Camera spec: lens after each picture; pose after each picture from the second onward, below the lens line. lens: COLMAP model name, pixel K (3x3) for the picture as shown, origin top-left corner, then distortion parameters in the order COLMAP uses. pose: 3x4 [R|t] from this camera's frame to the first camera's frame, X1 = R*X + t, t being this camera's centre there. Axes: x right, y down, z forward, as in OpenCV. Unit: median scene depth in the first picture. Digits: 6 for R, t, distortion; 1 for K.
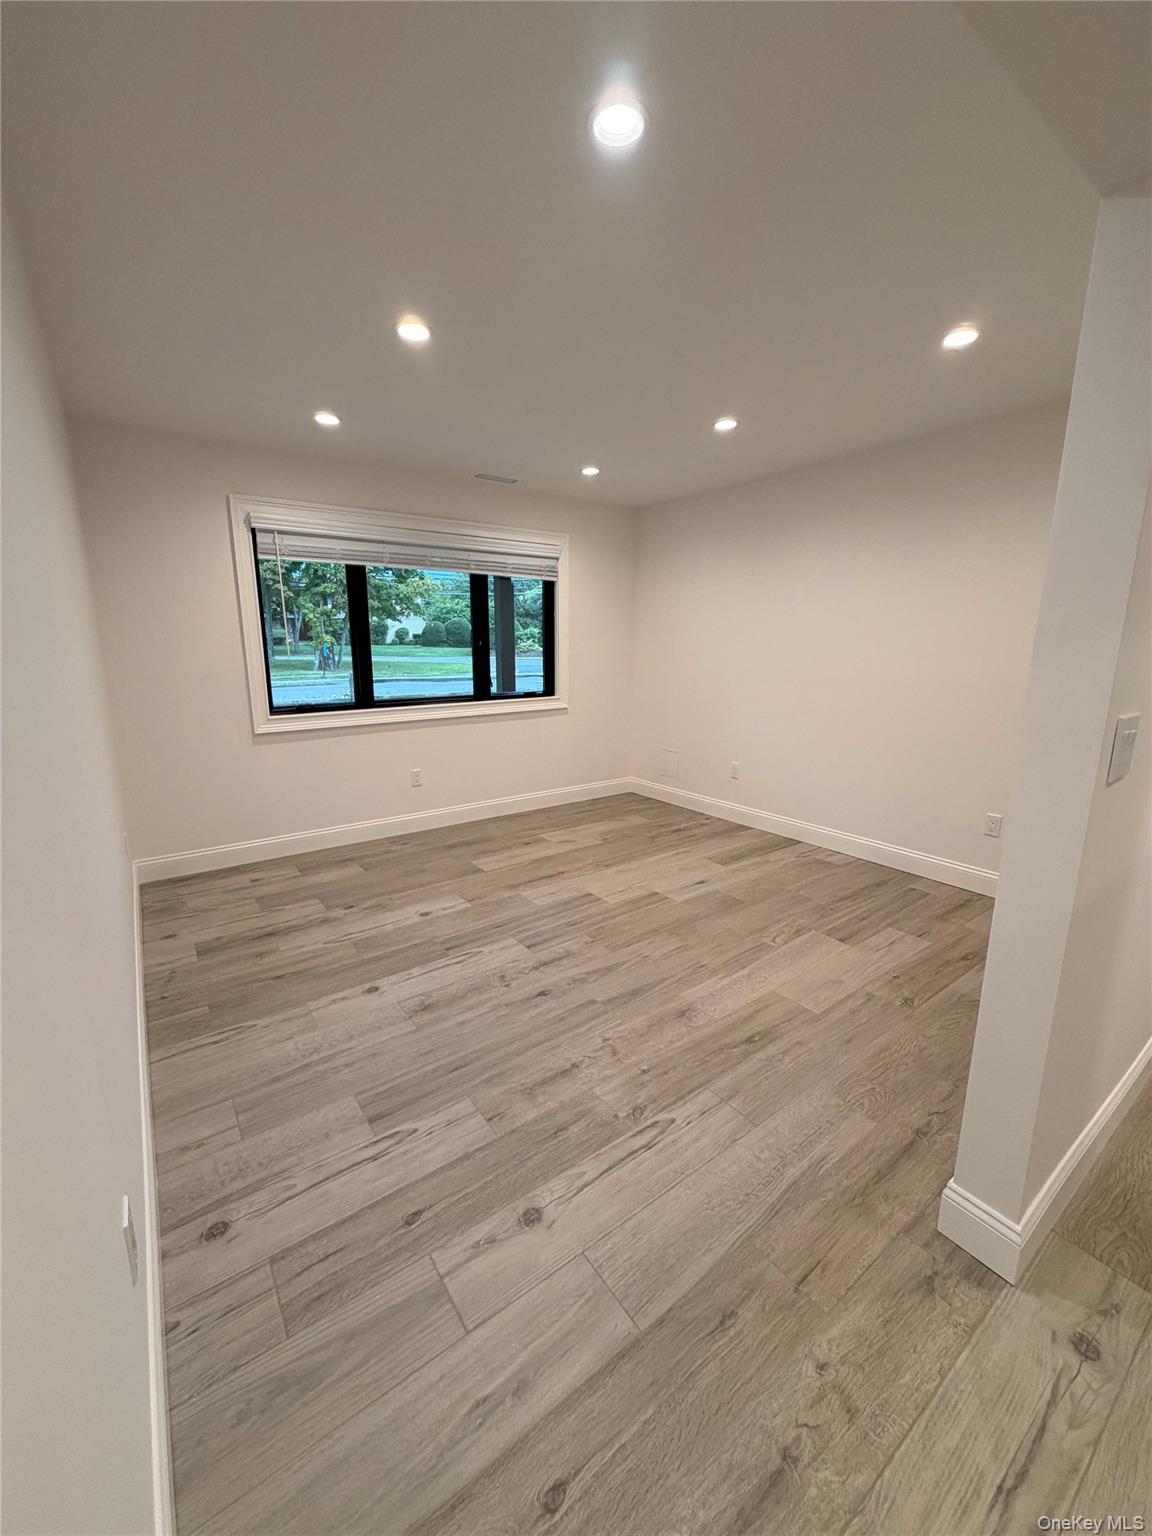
lens RADIAL K [[611.3, 0, 576.0], [0, 611.3, 768.0], [0, 0, 1]] dist [-0.000323, 0.000316]
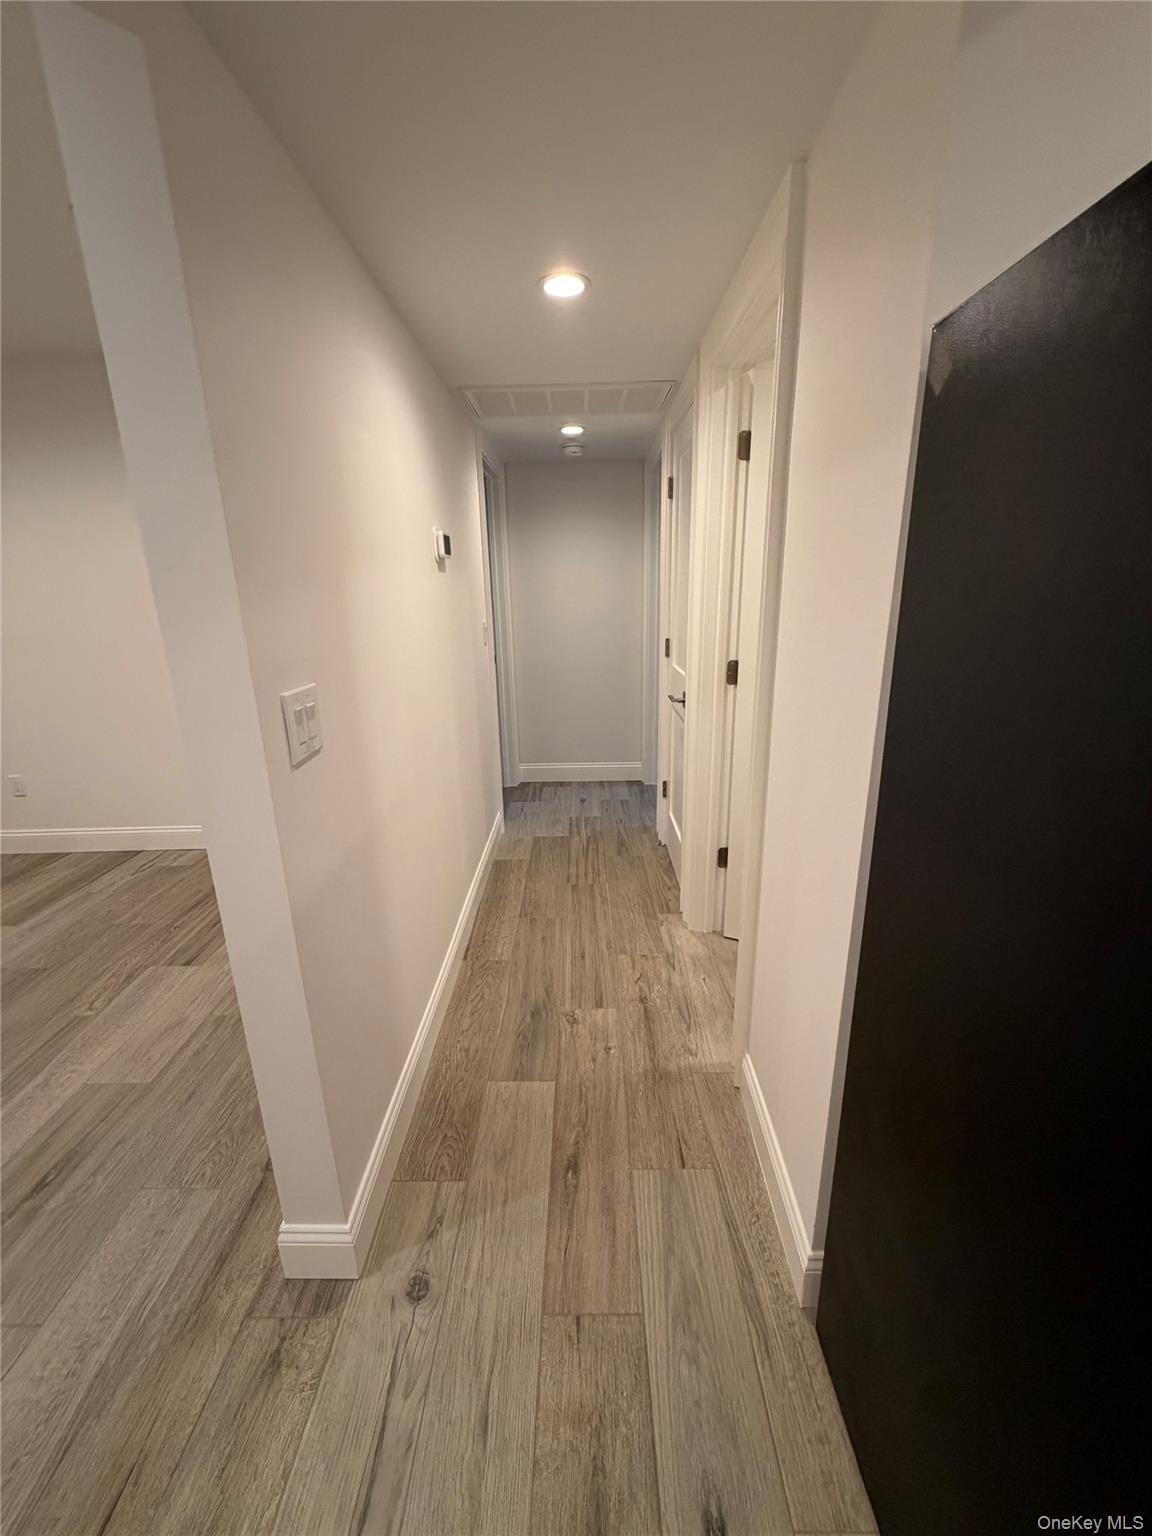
lens RADIAL K [[611.3, 0, 576.0], [0, 611.3, 768.0], [0, 0, 1]] dist [-0.000323, 0.000316]
pose [[0.599004, -0.244729, 0.762432, 0.190619], [0.187612, 0.968542, 0.163490, -0.019348], [-0.778458, 0.045111, 0.626074, 0.040880]]
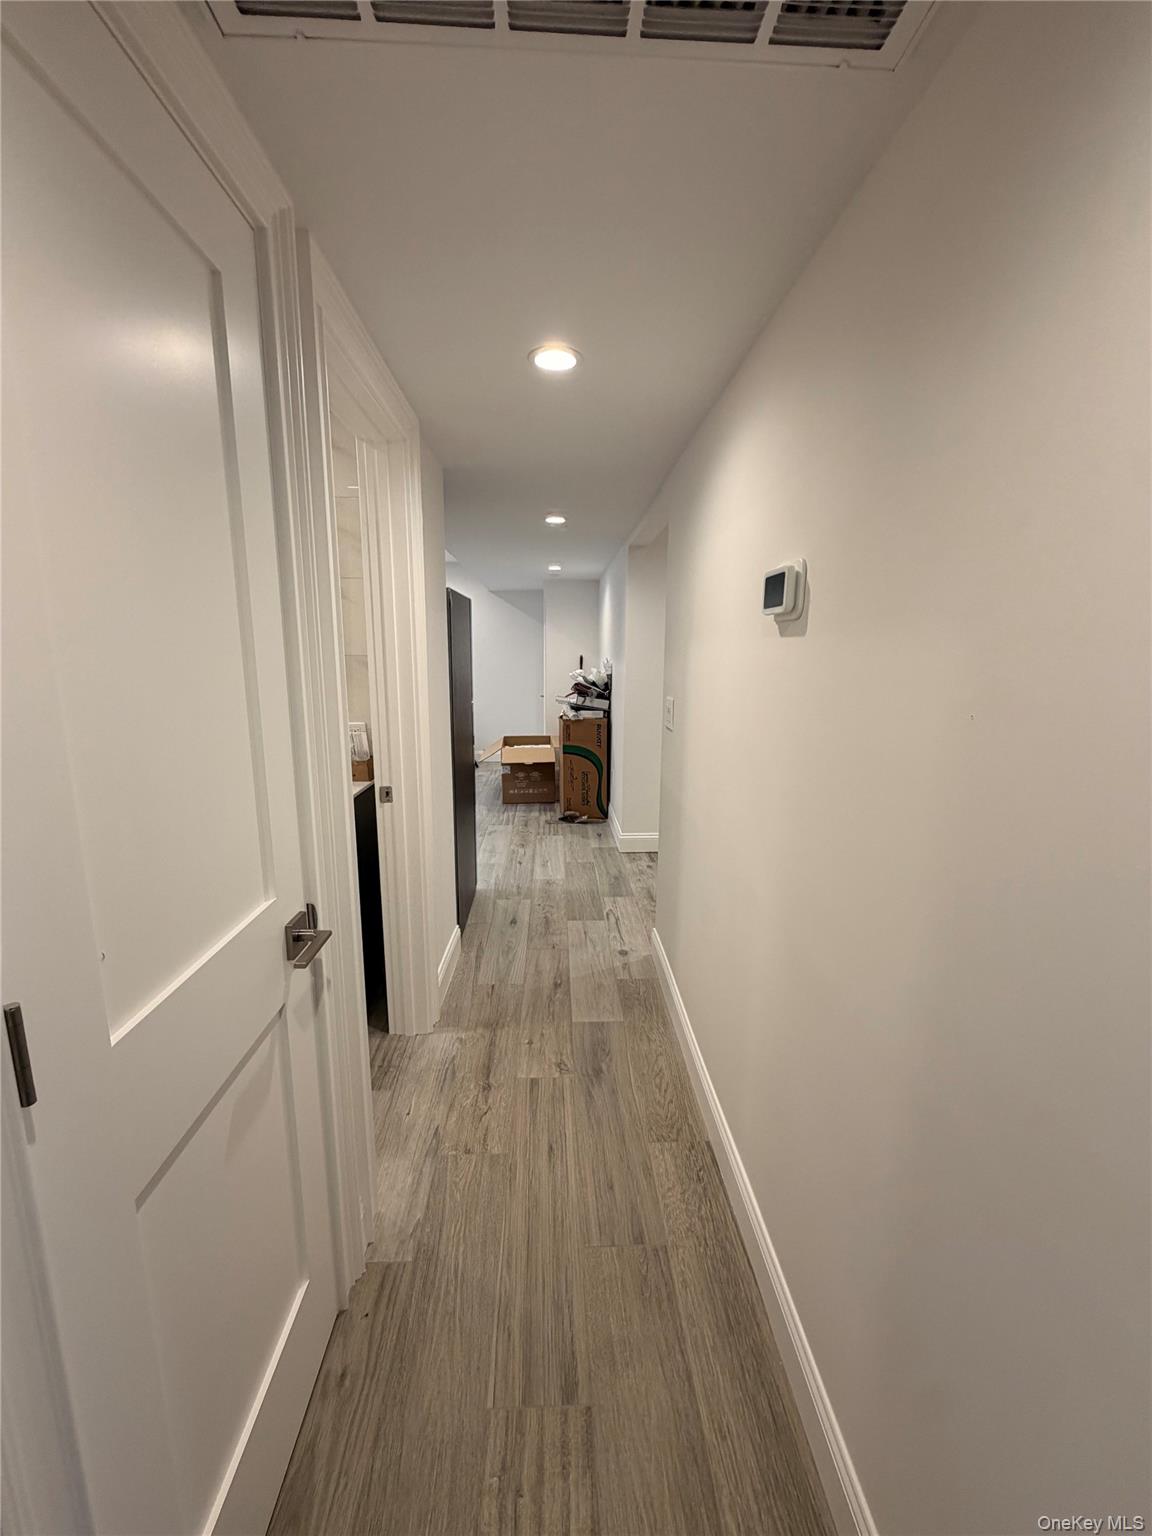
lens RADIAL K [[611.3, 0, 576.0], [0, 611.3, 768.0], [0, 0, 1]] dist [-0.000323, 0.000316]
pose [[-0.559978, 0.150767, -0.814674, 1.289151], [-0.180037, 0.937663, 0.297280, -0.195397], [0.808709, 0.313142, -0.497927, 0.839836]]
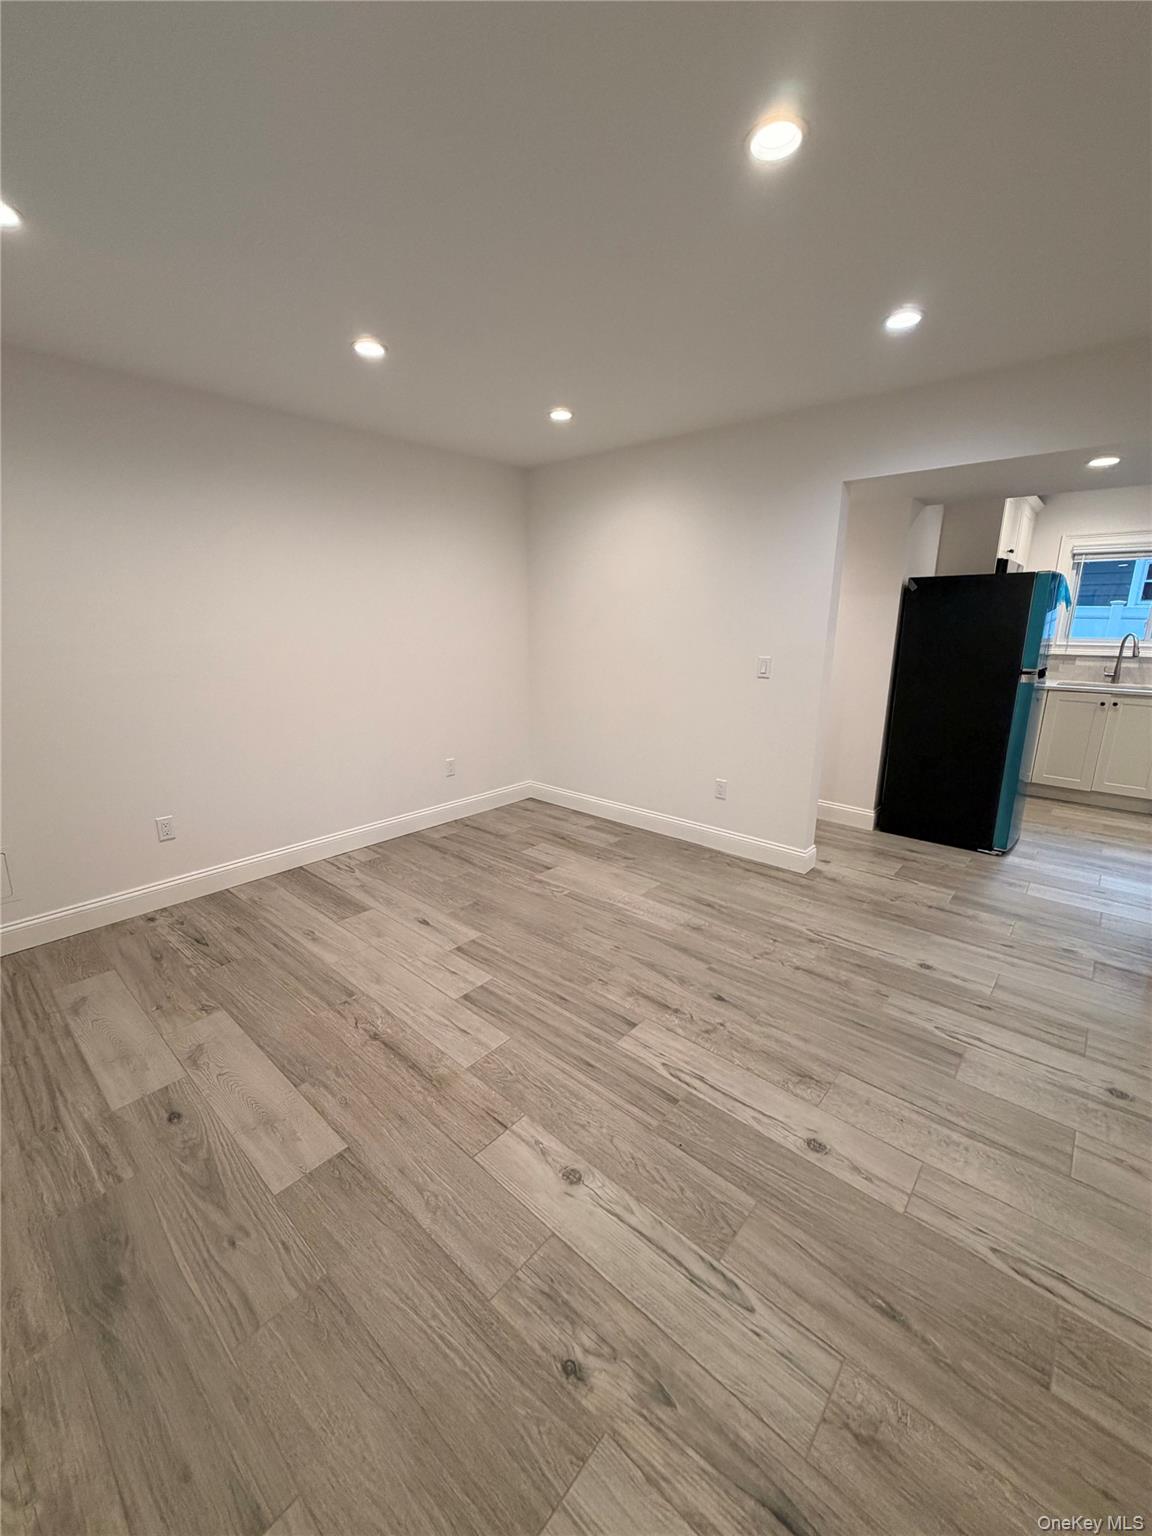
lens RADIAL K [[611.3, 0, 576.0], [0, 611.3, 768.0], [0, 0, 1]] dist [-0.000323, 0.000316]
pose [[-0.213518, -0.234821, 0.948298, -0.774423], [0.196820, 0.940440, 0.277191, -0.268263], [-0.956908, 0.245829, -0.154583, 1.172278]]
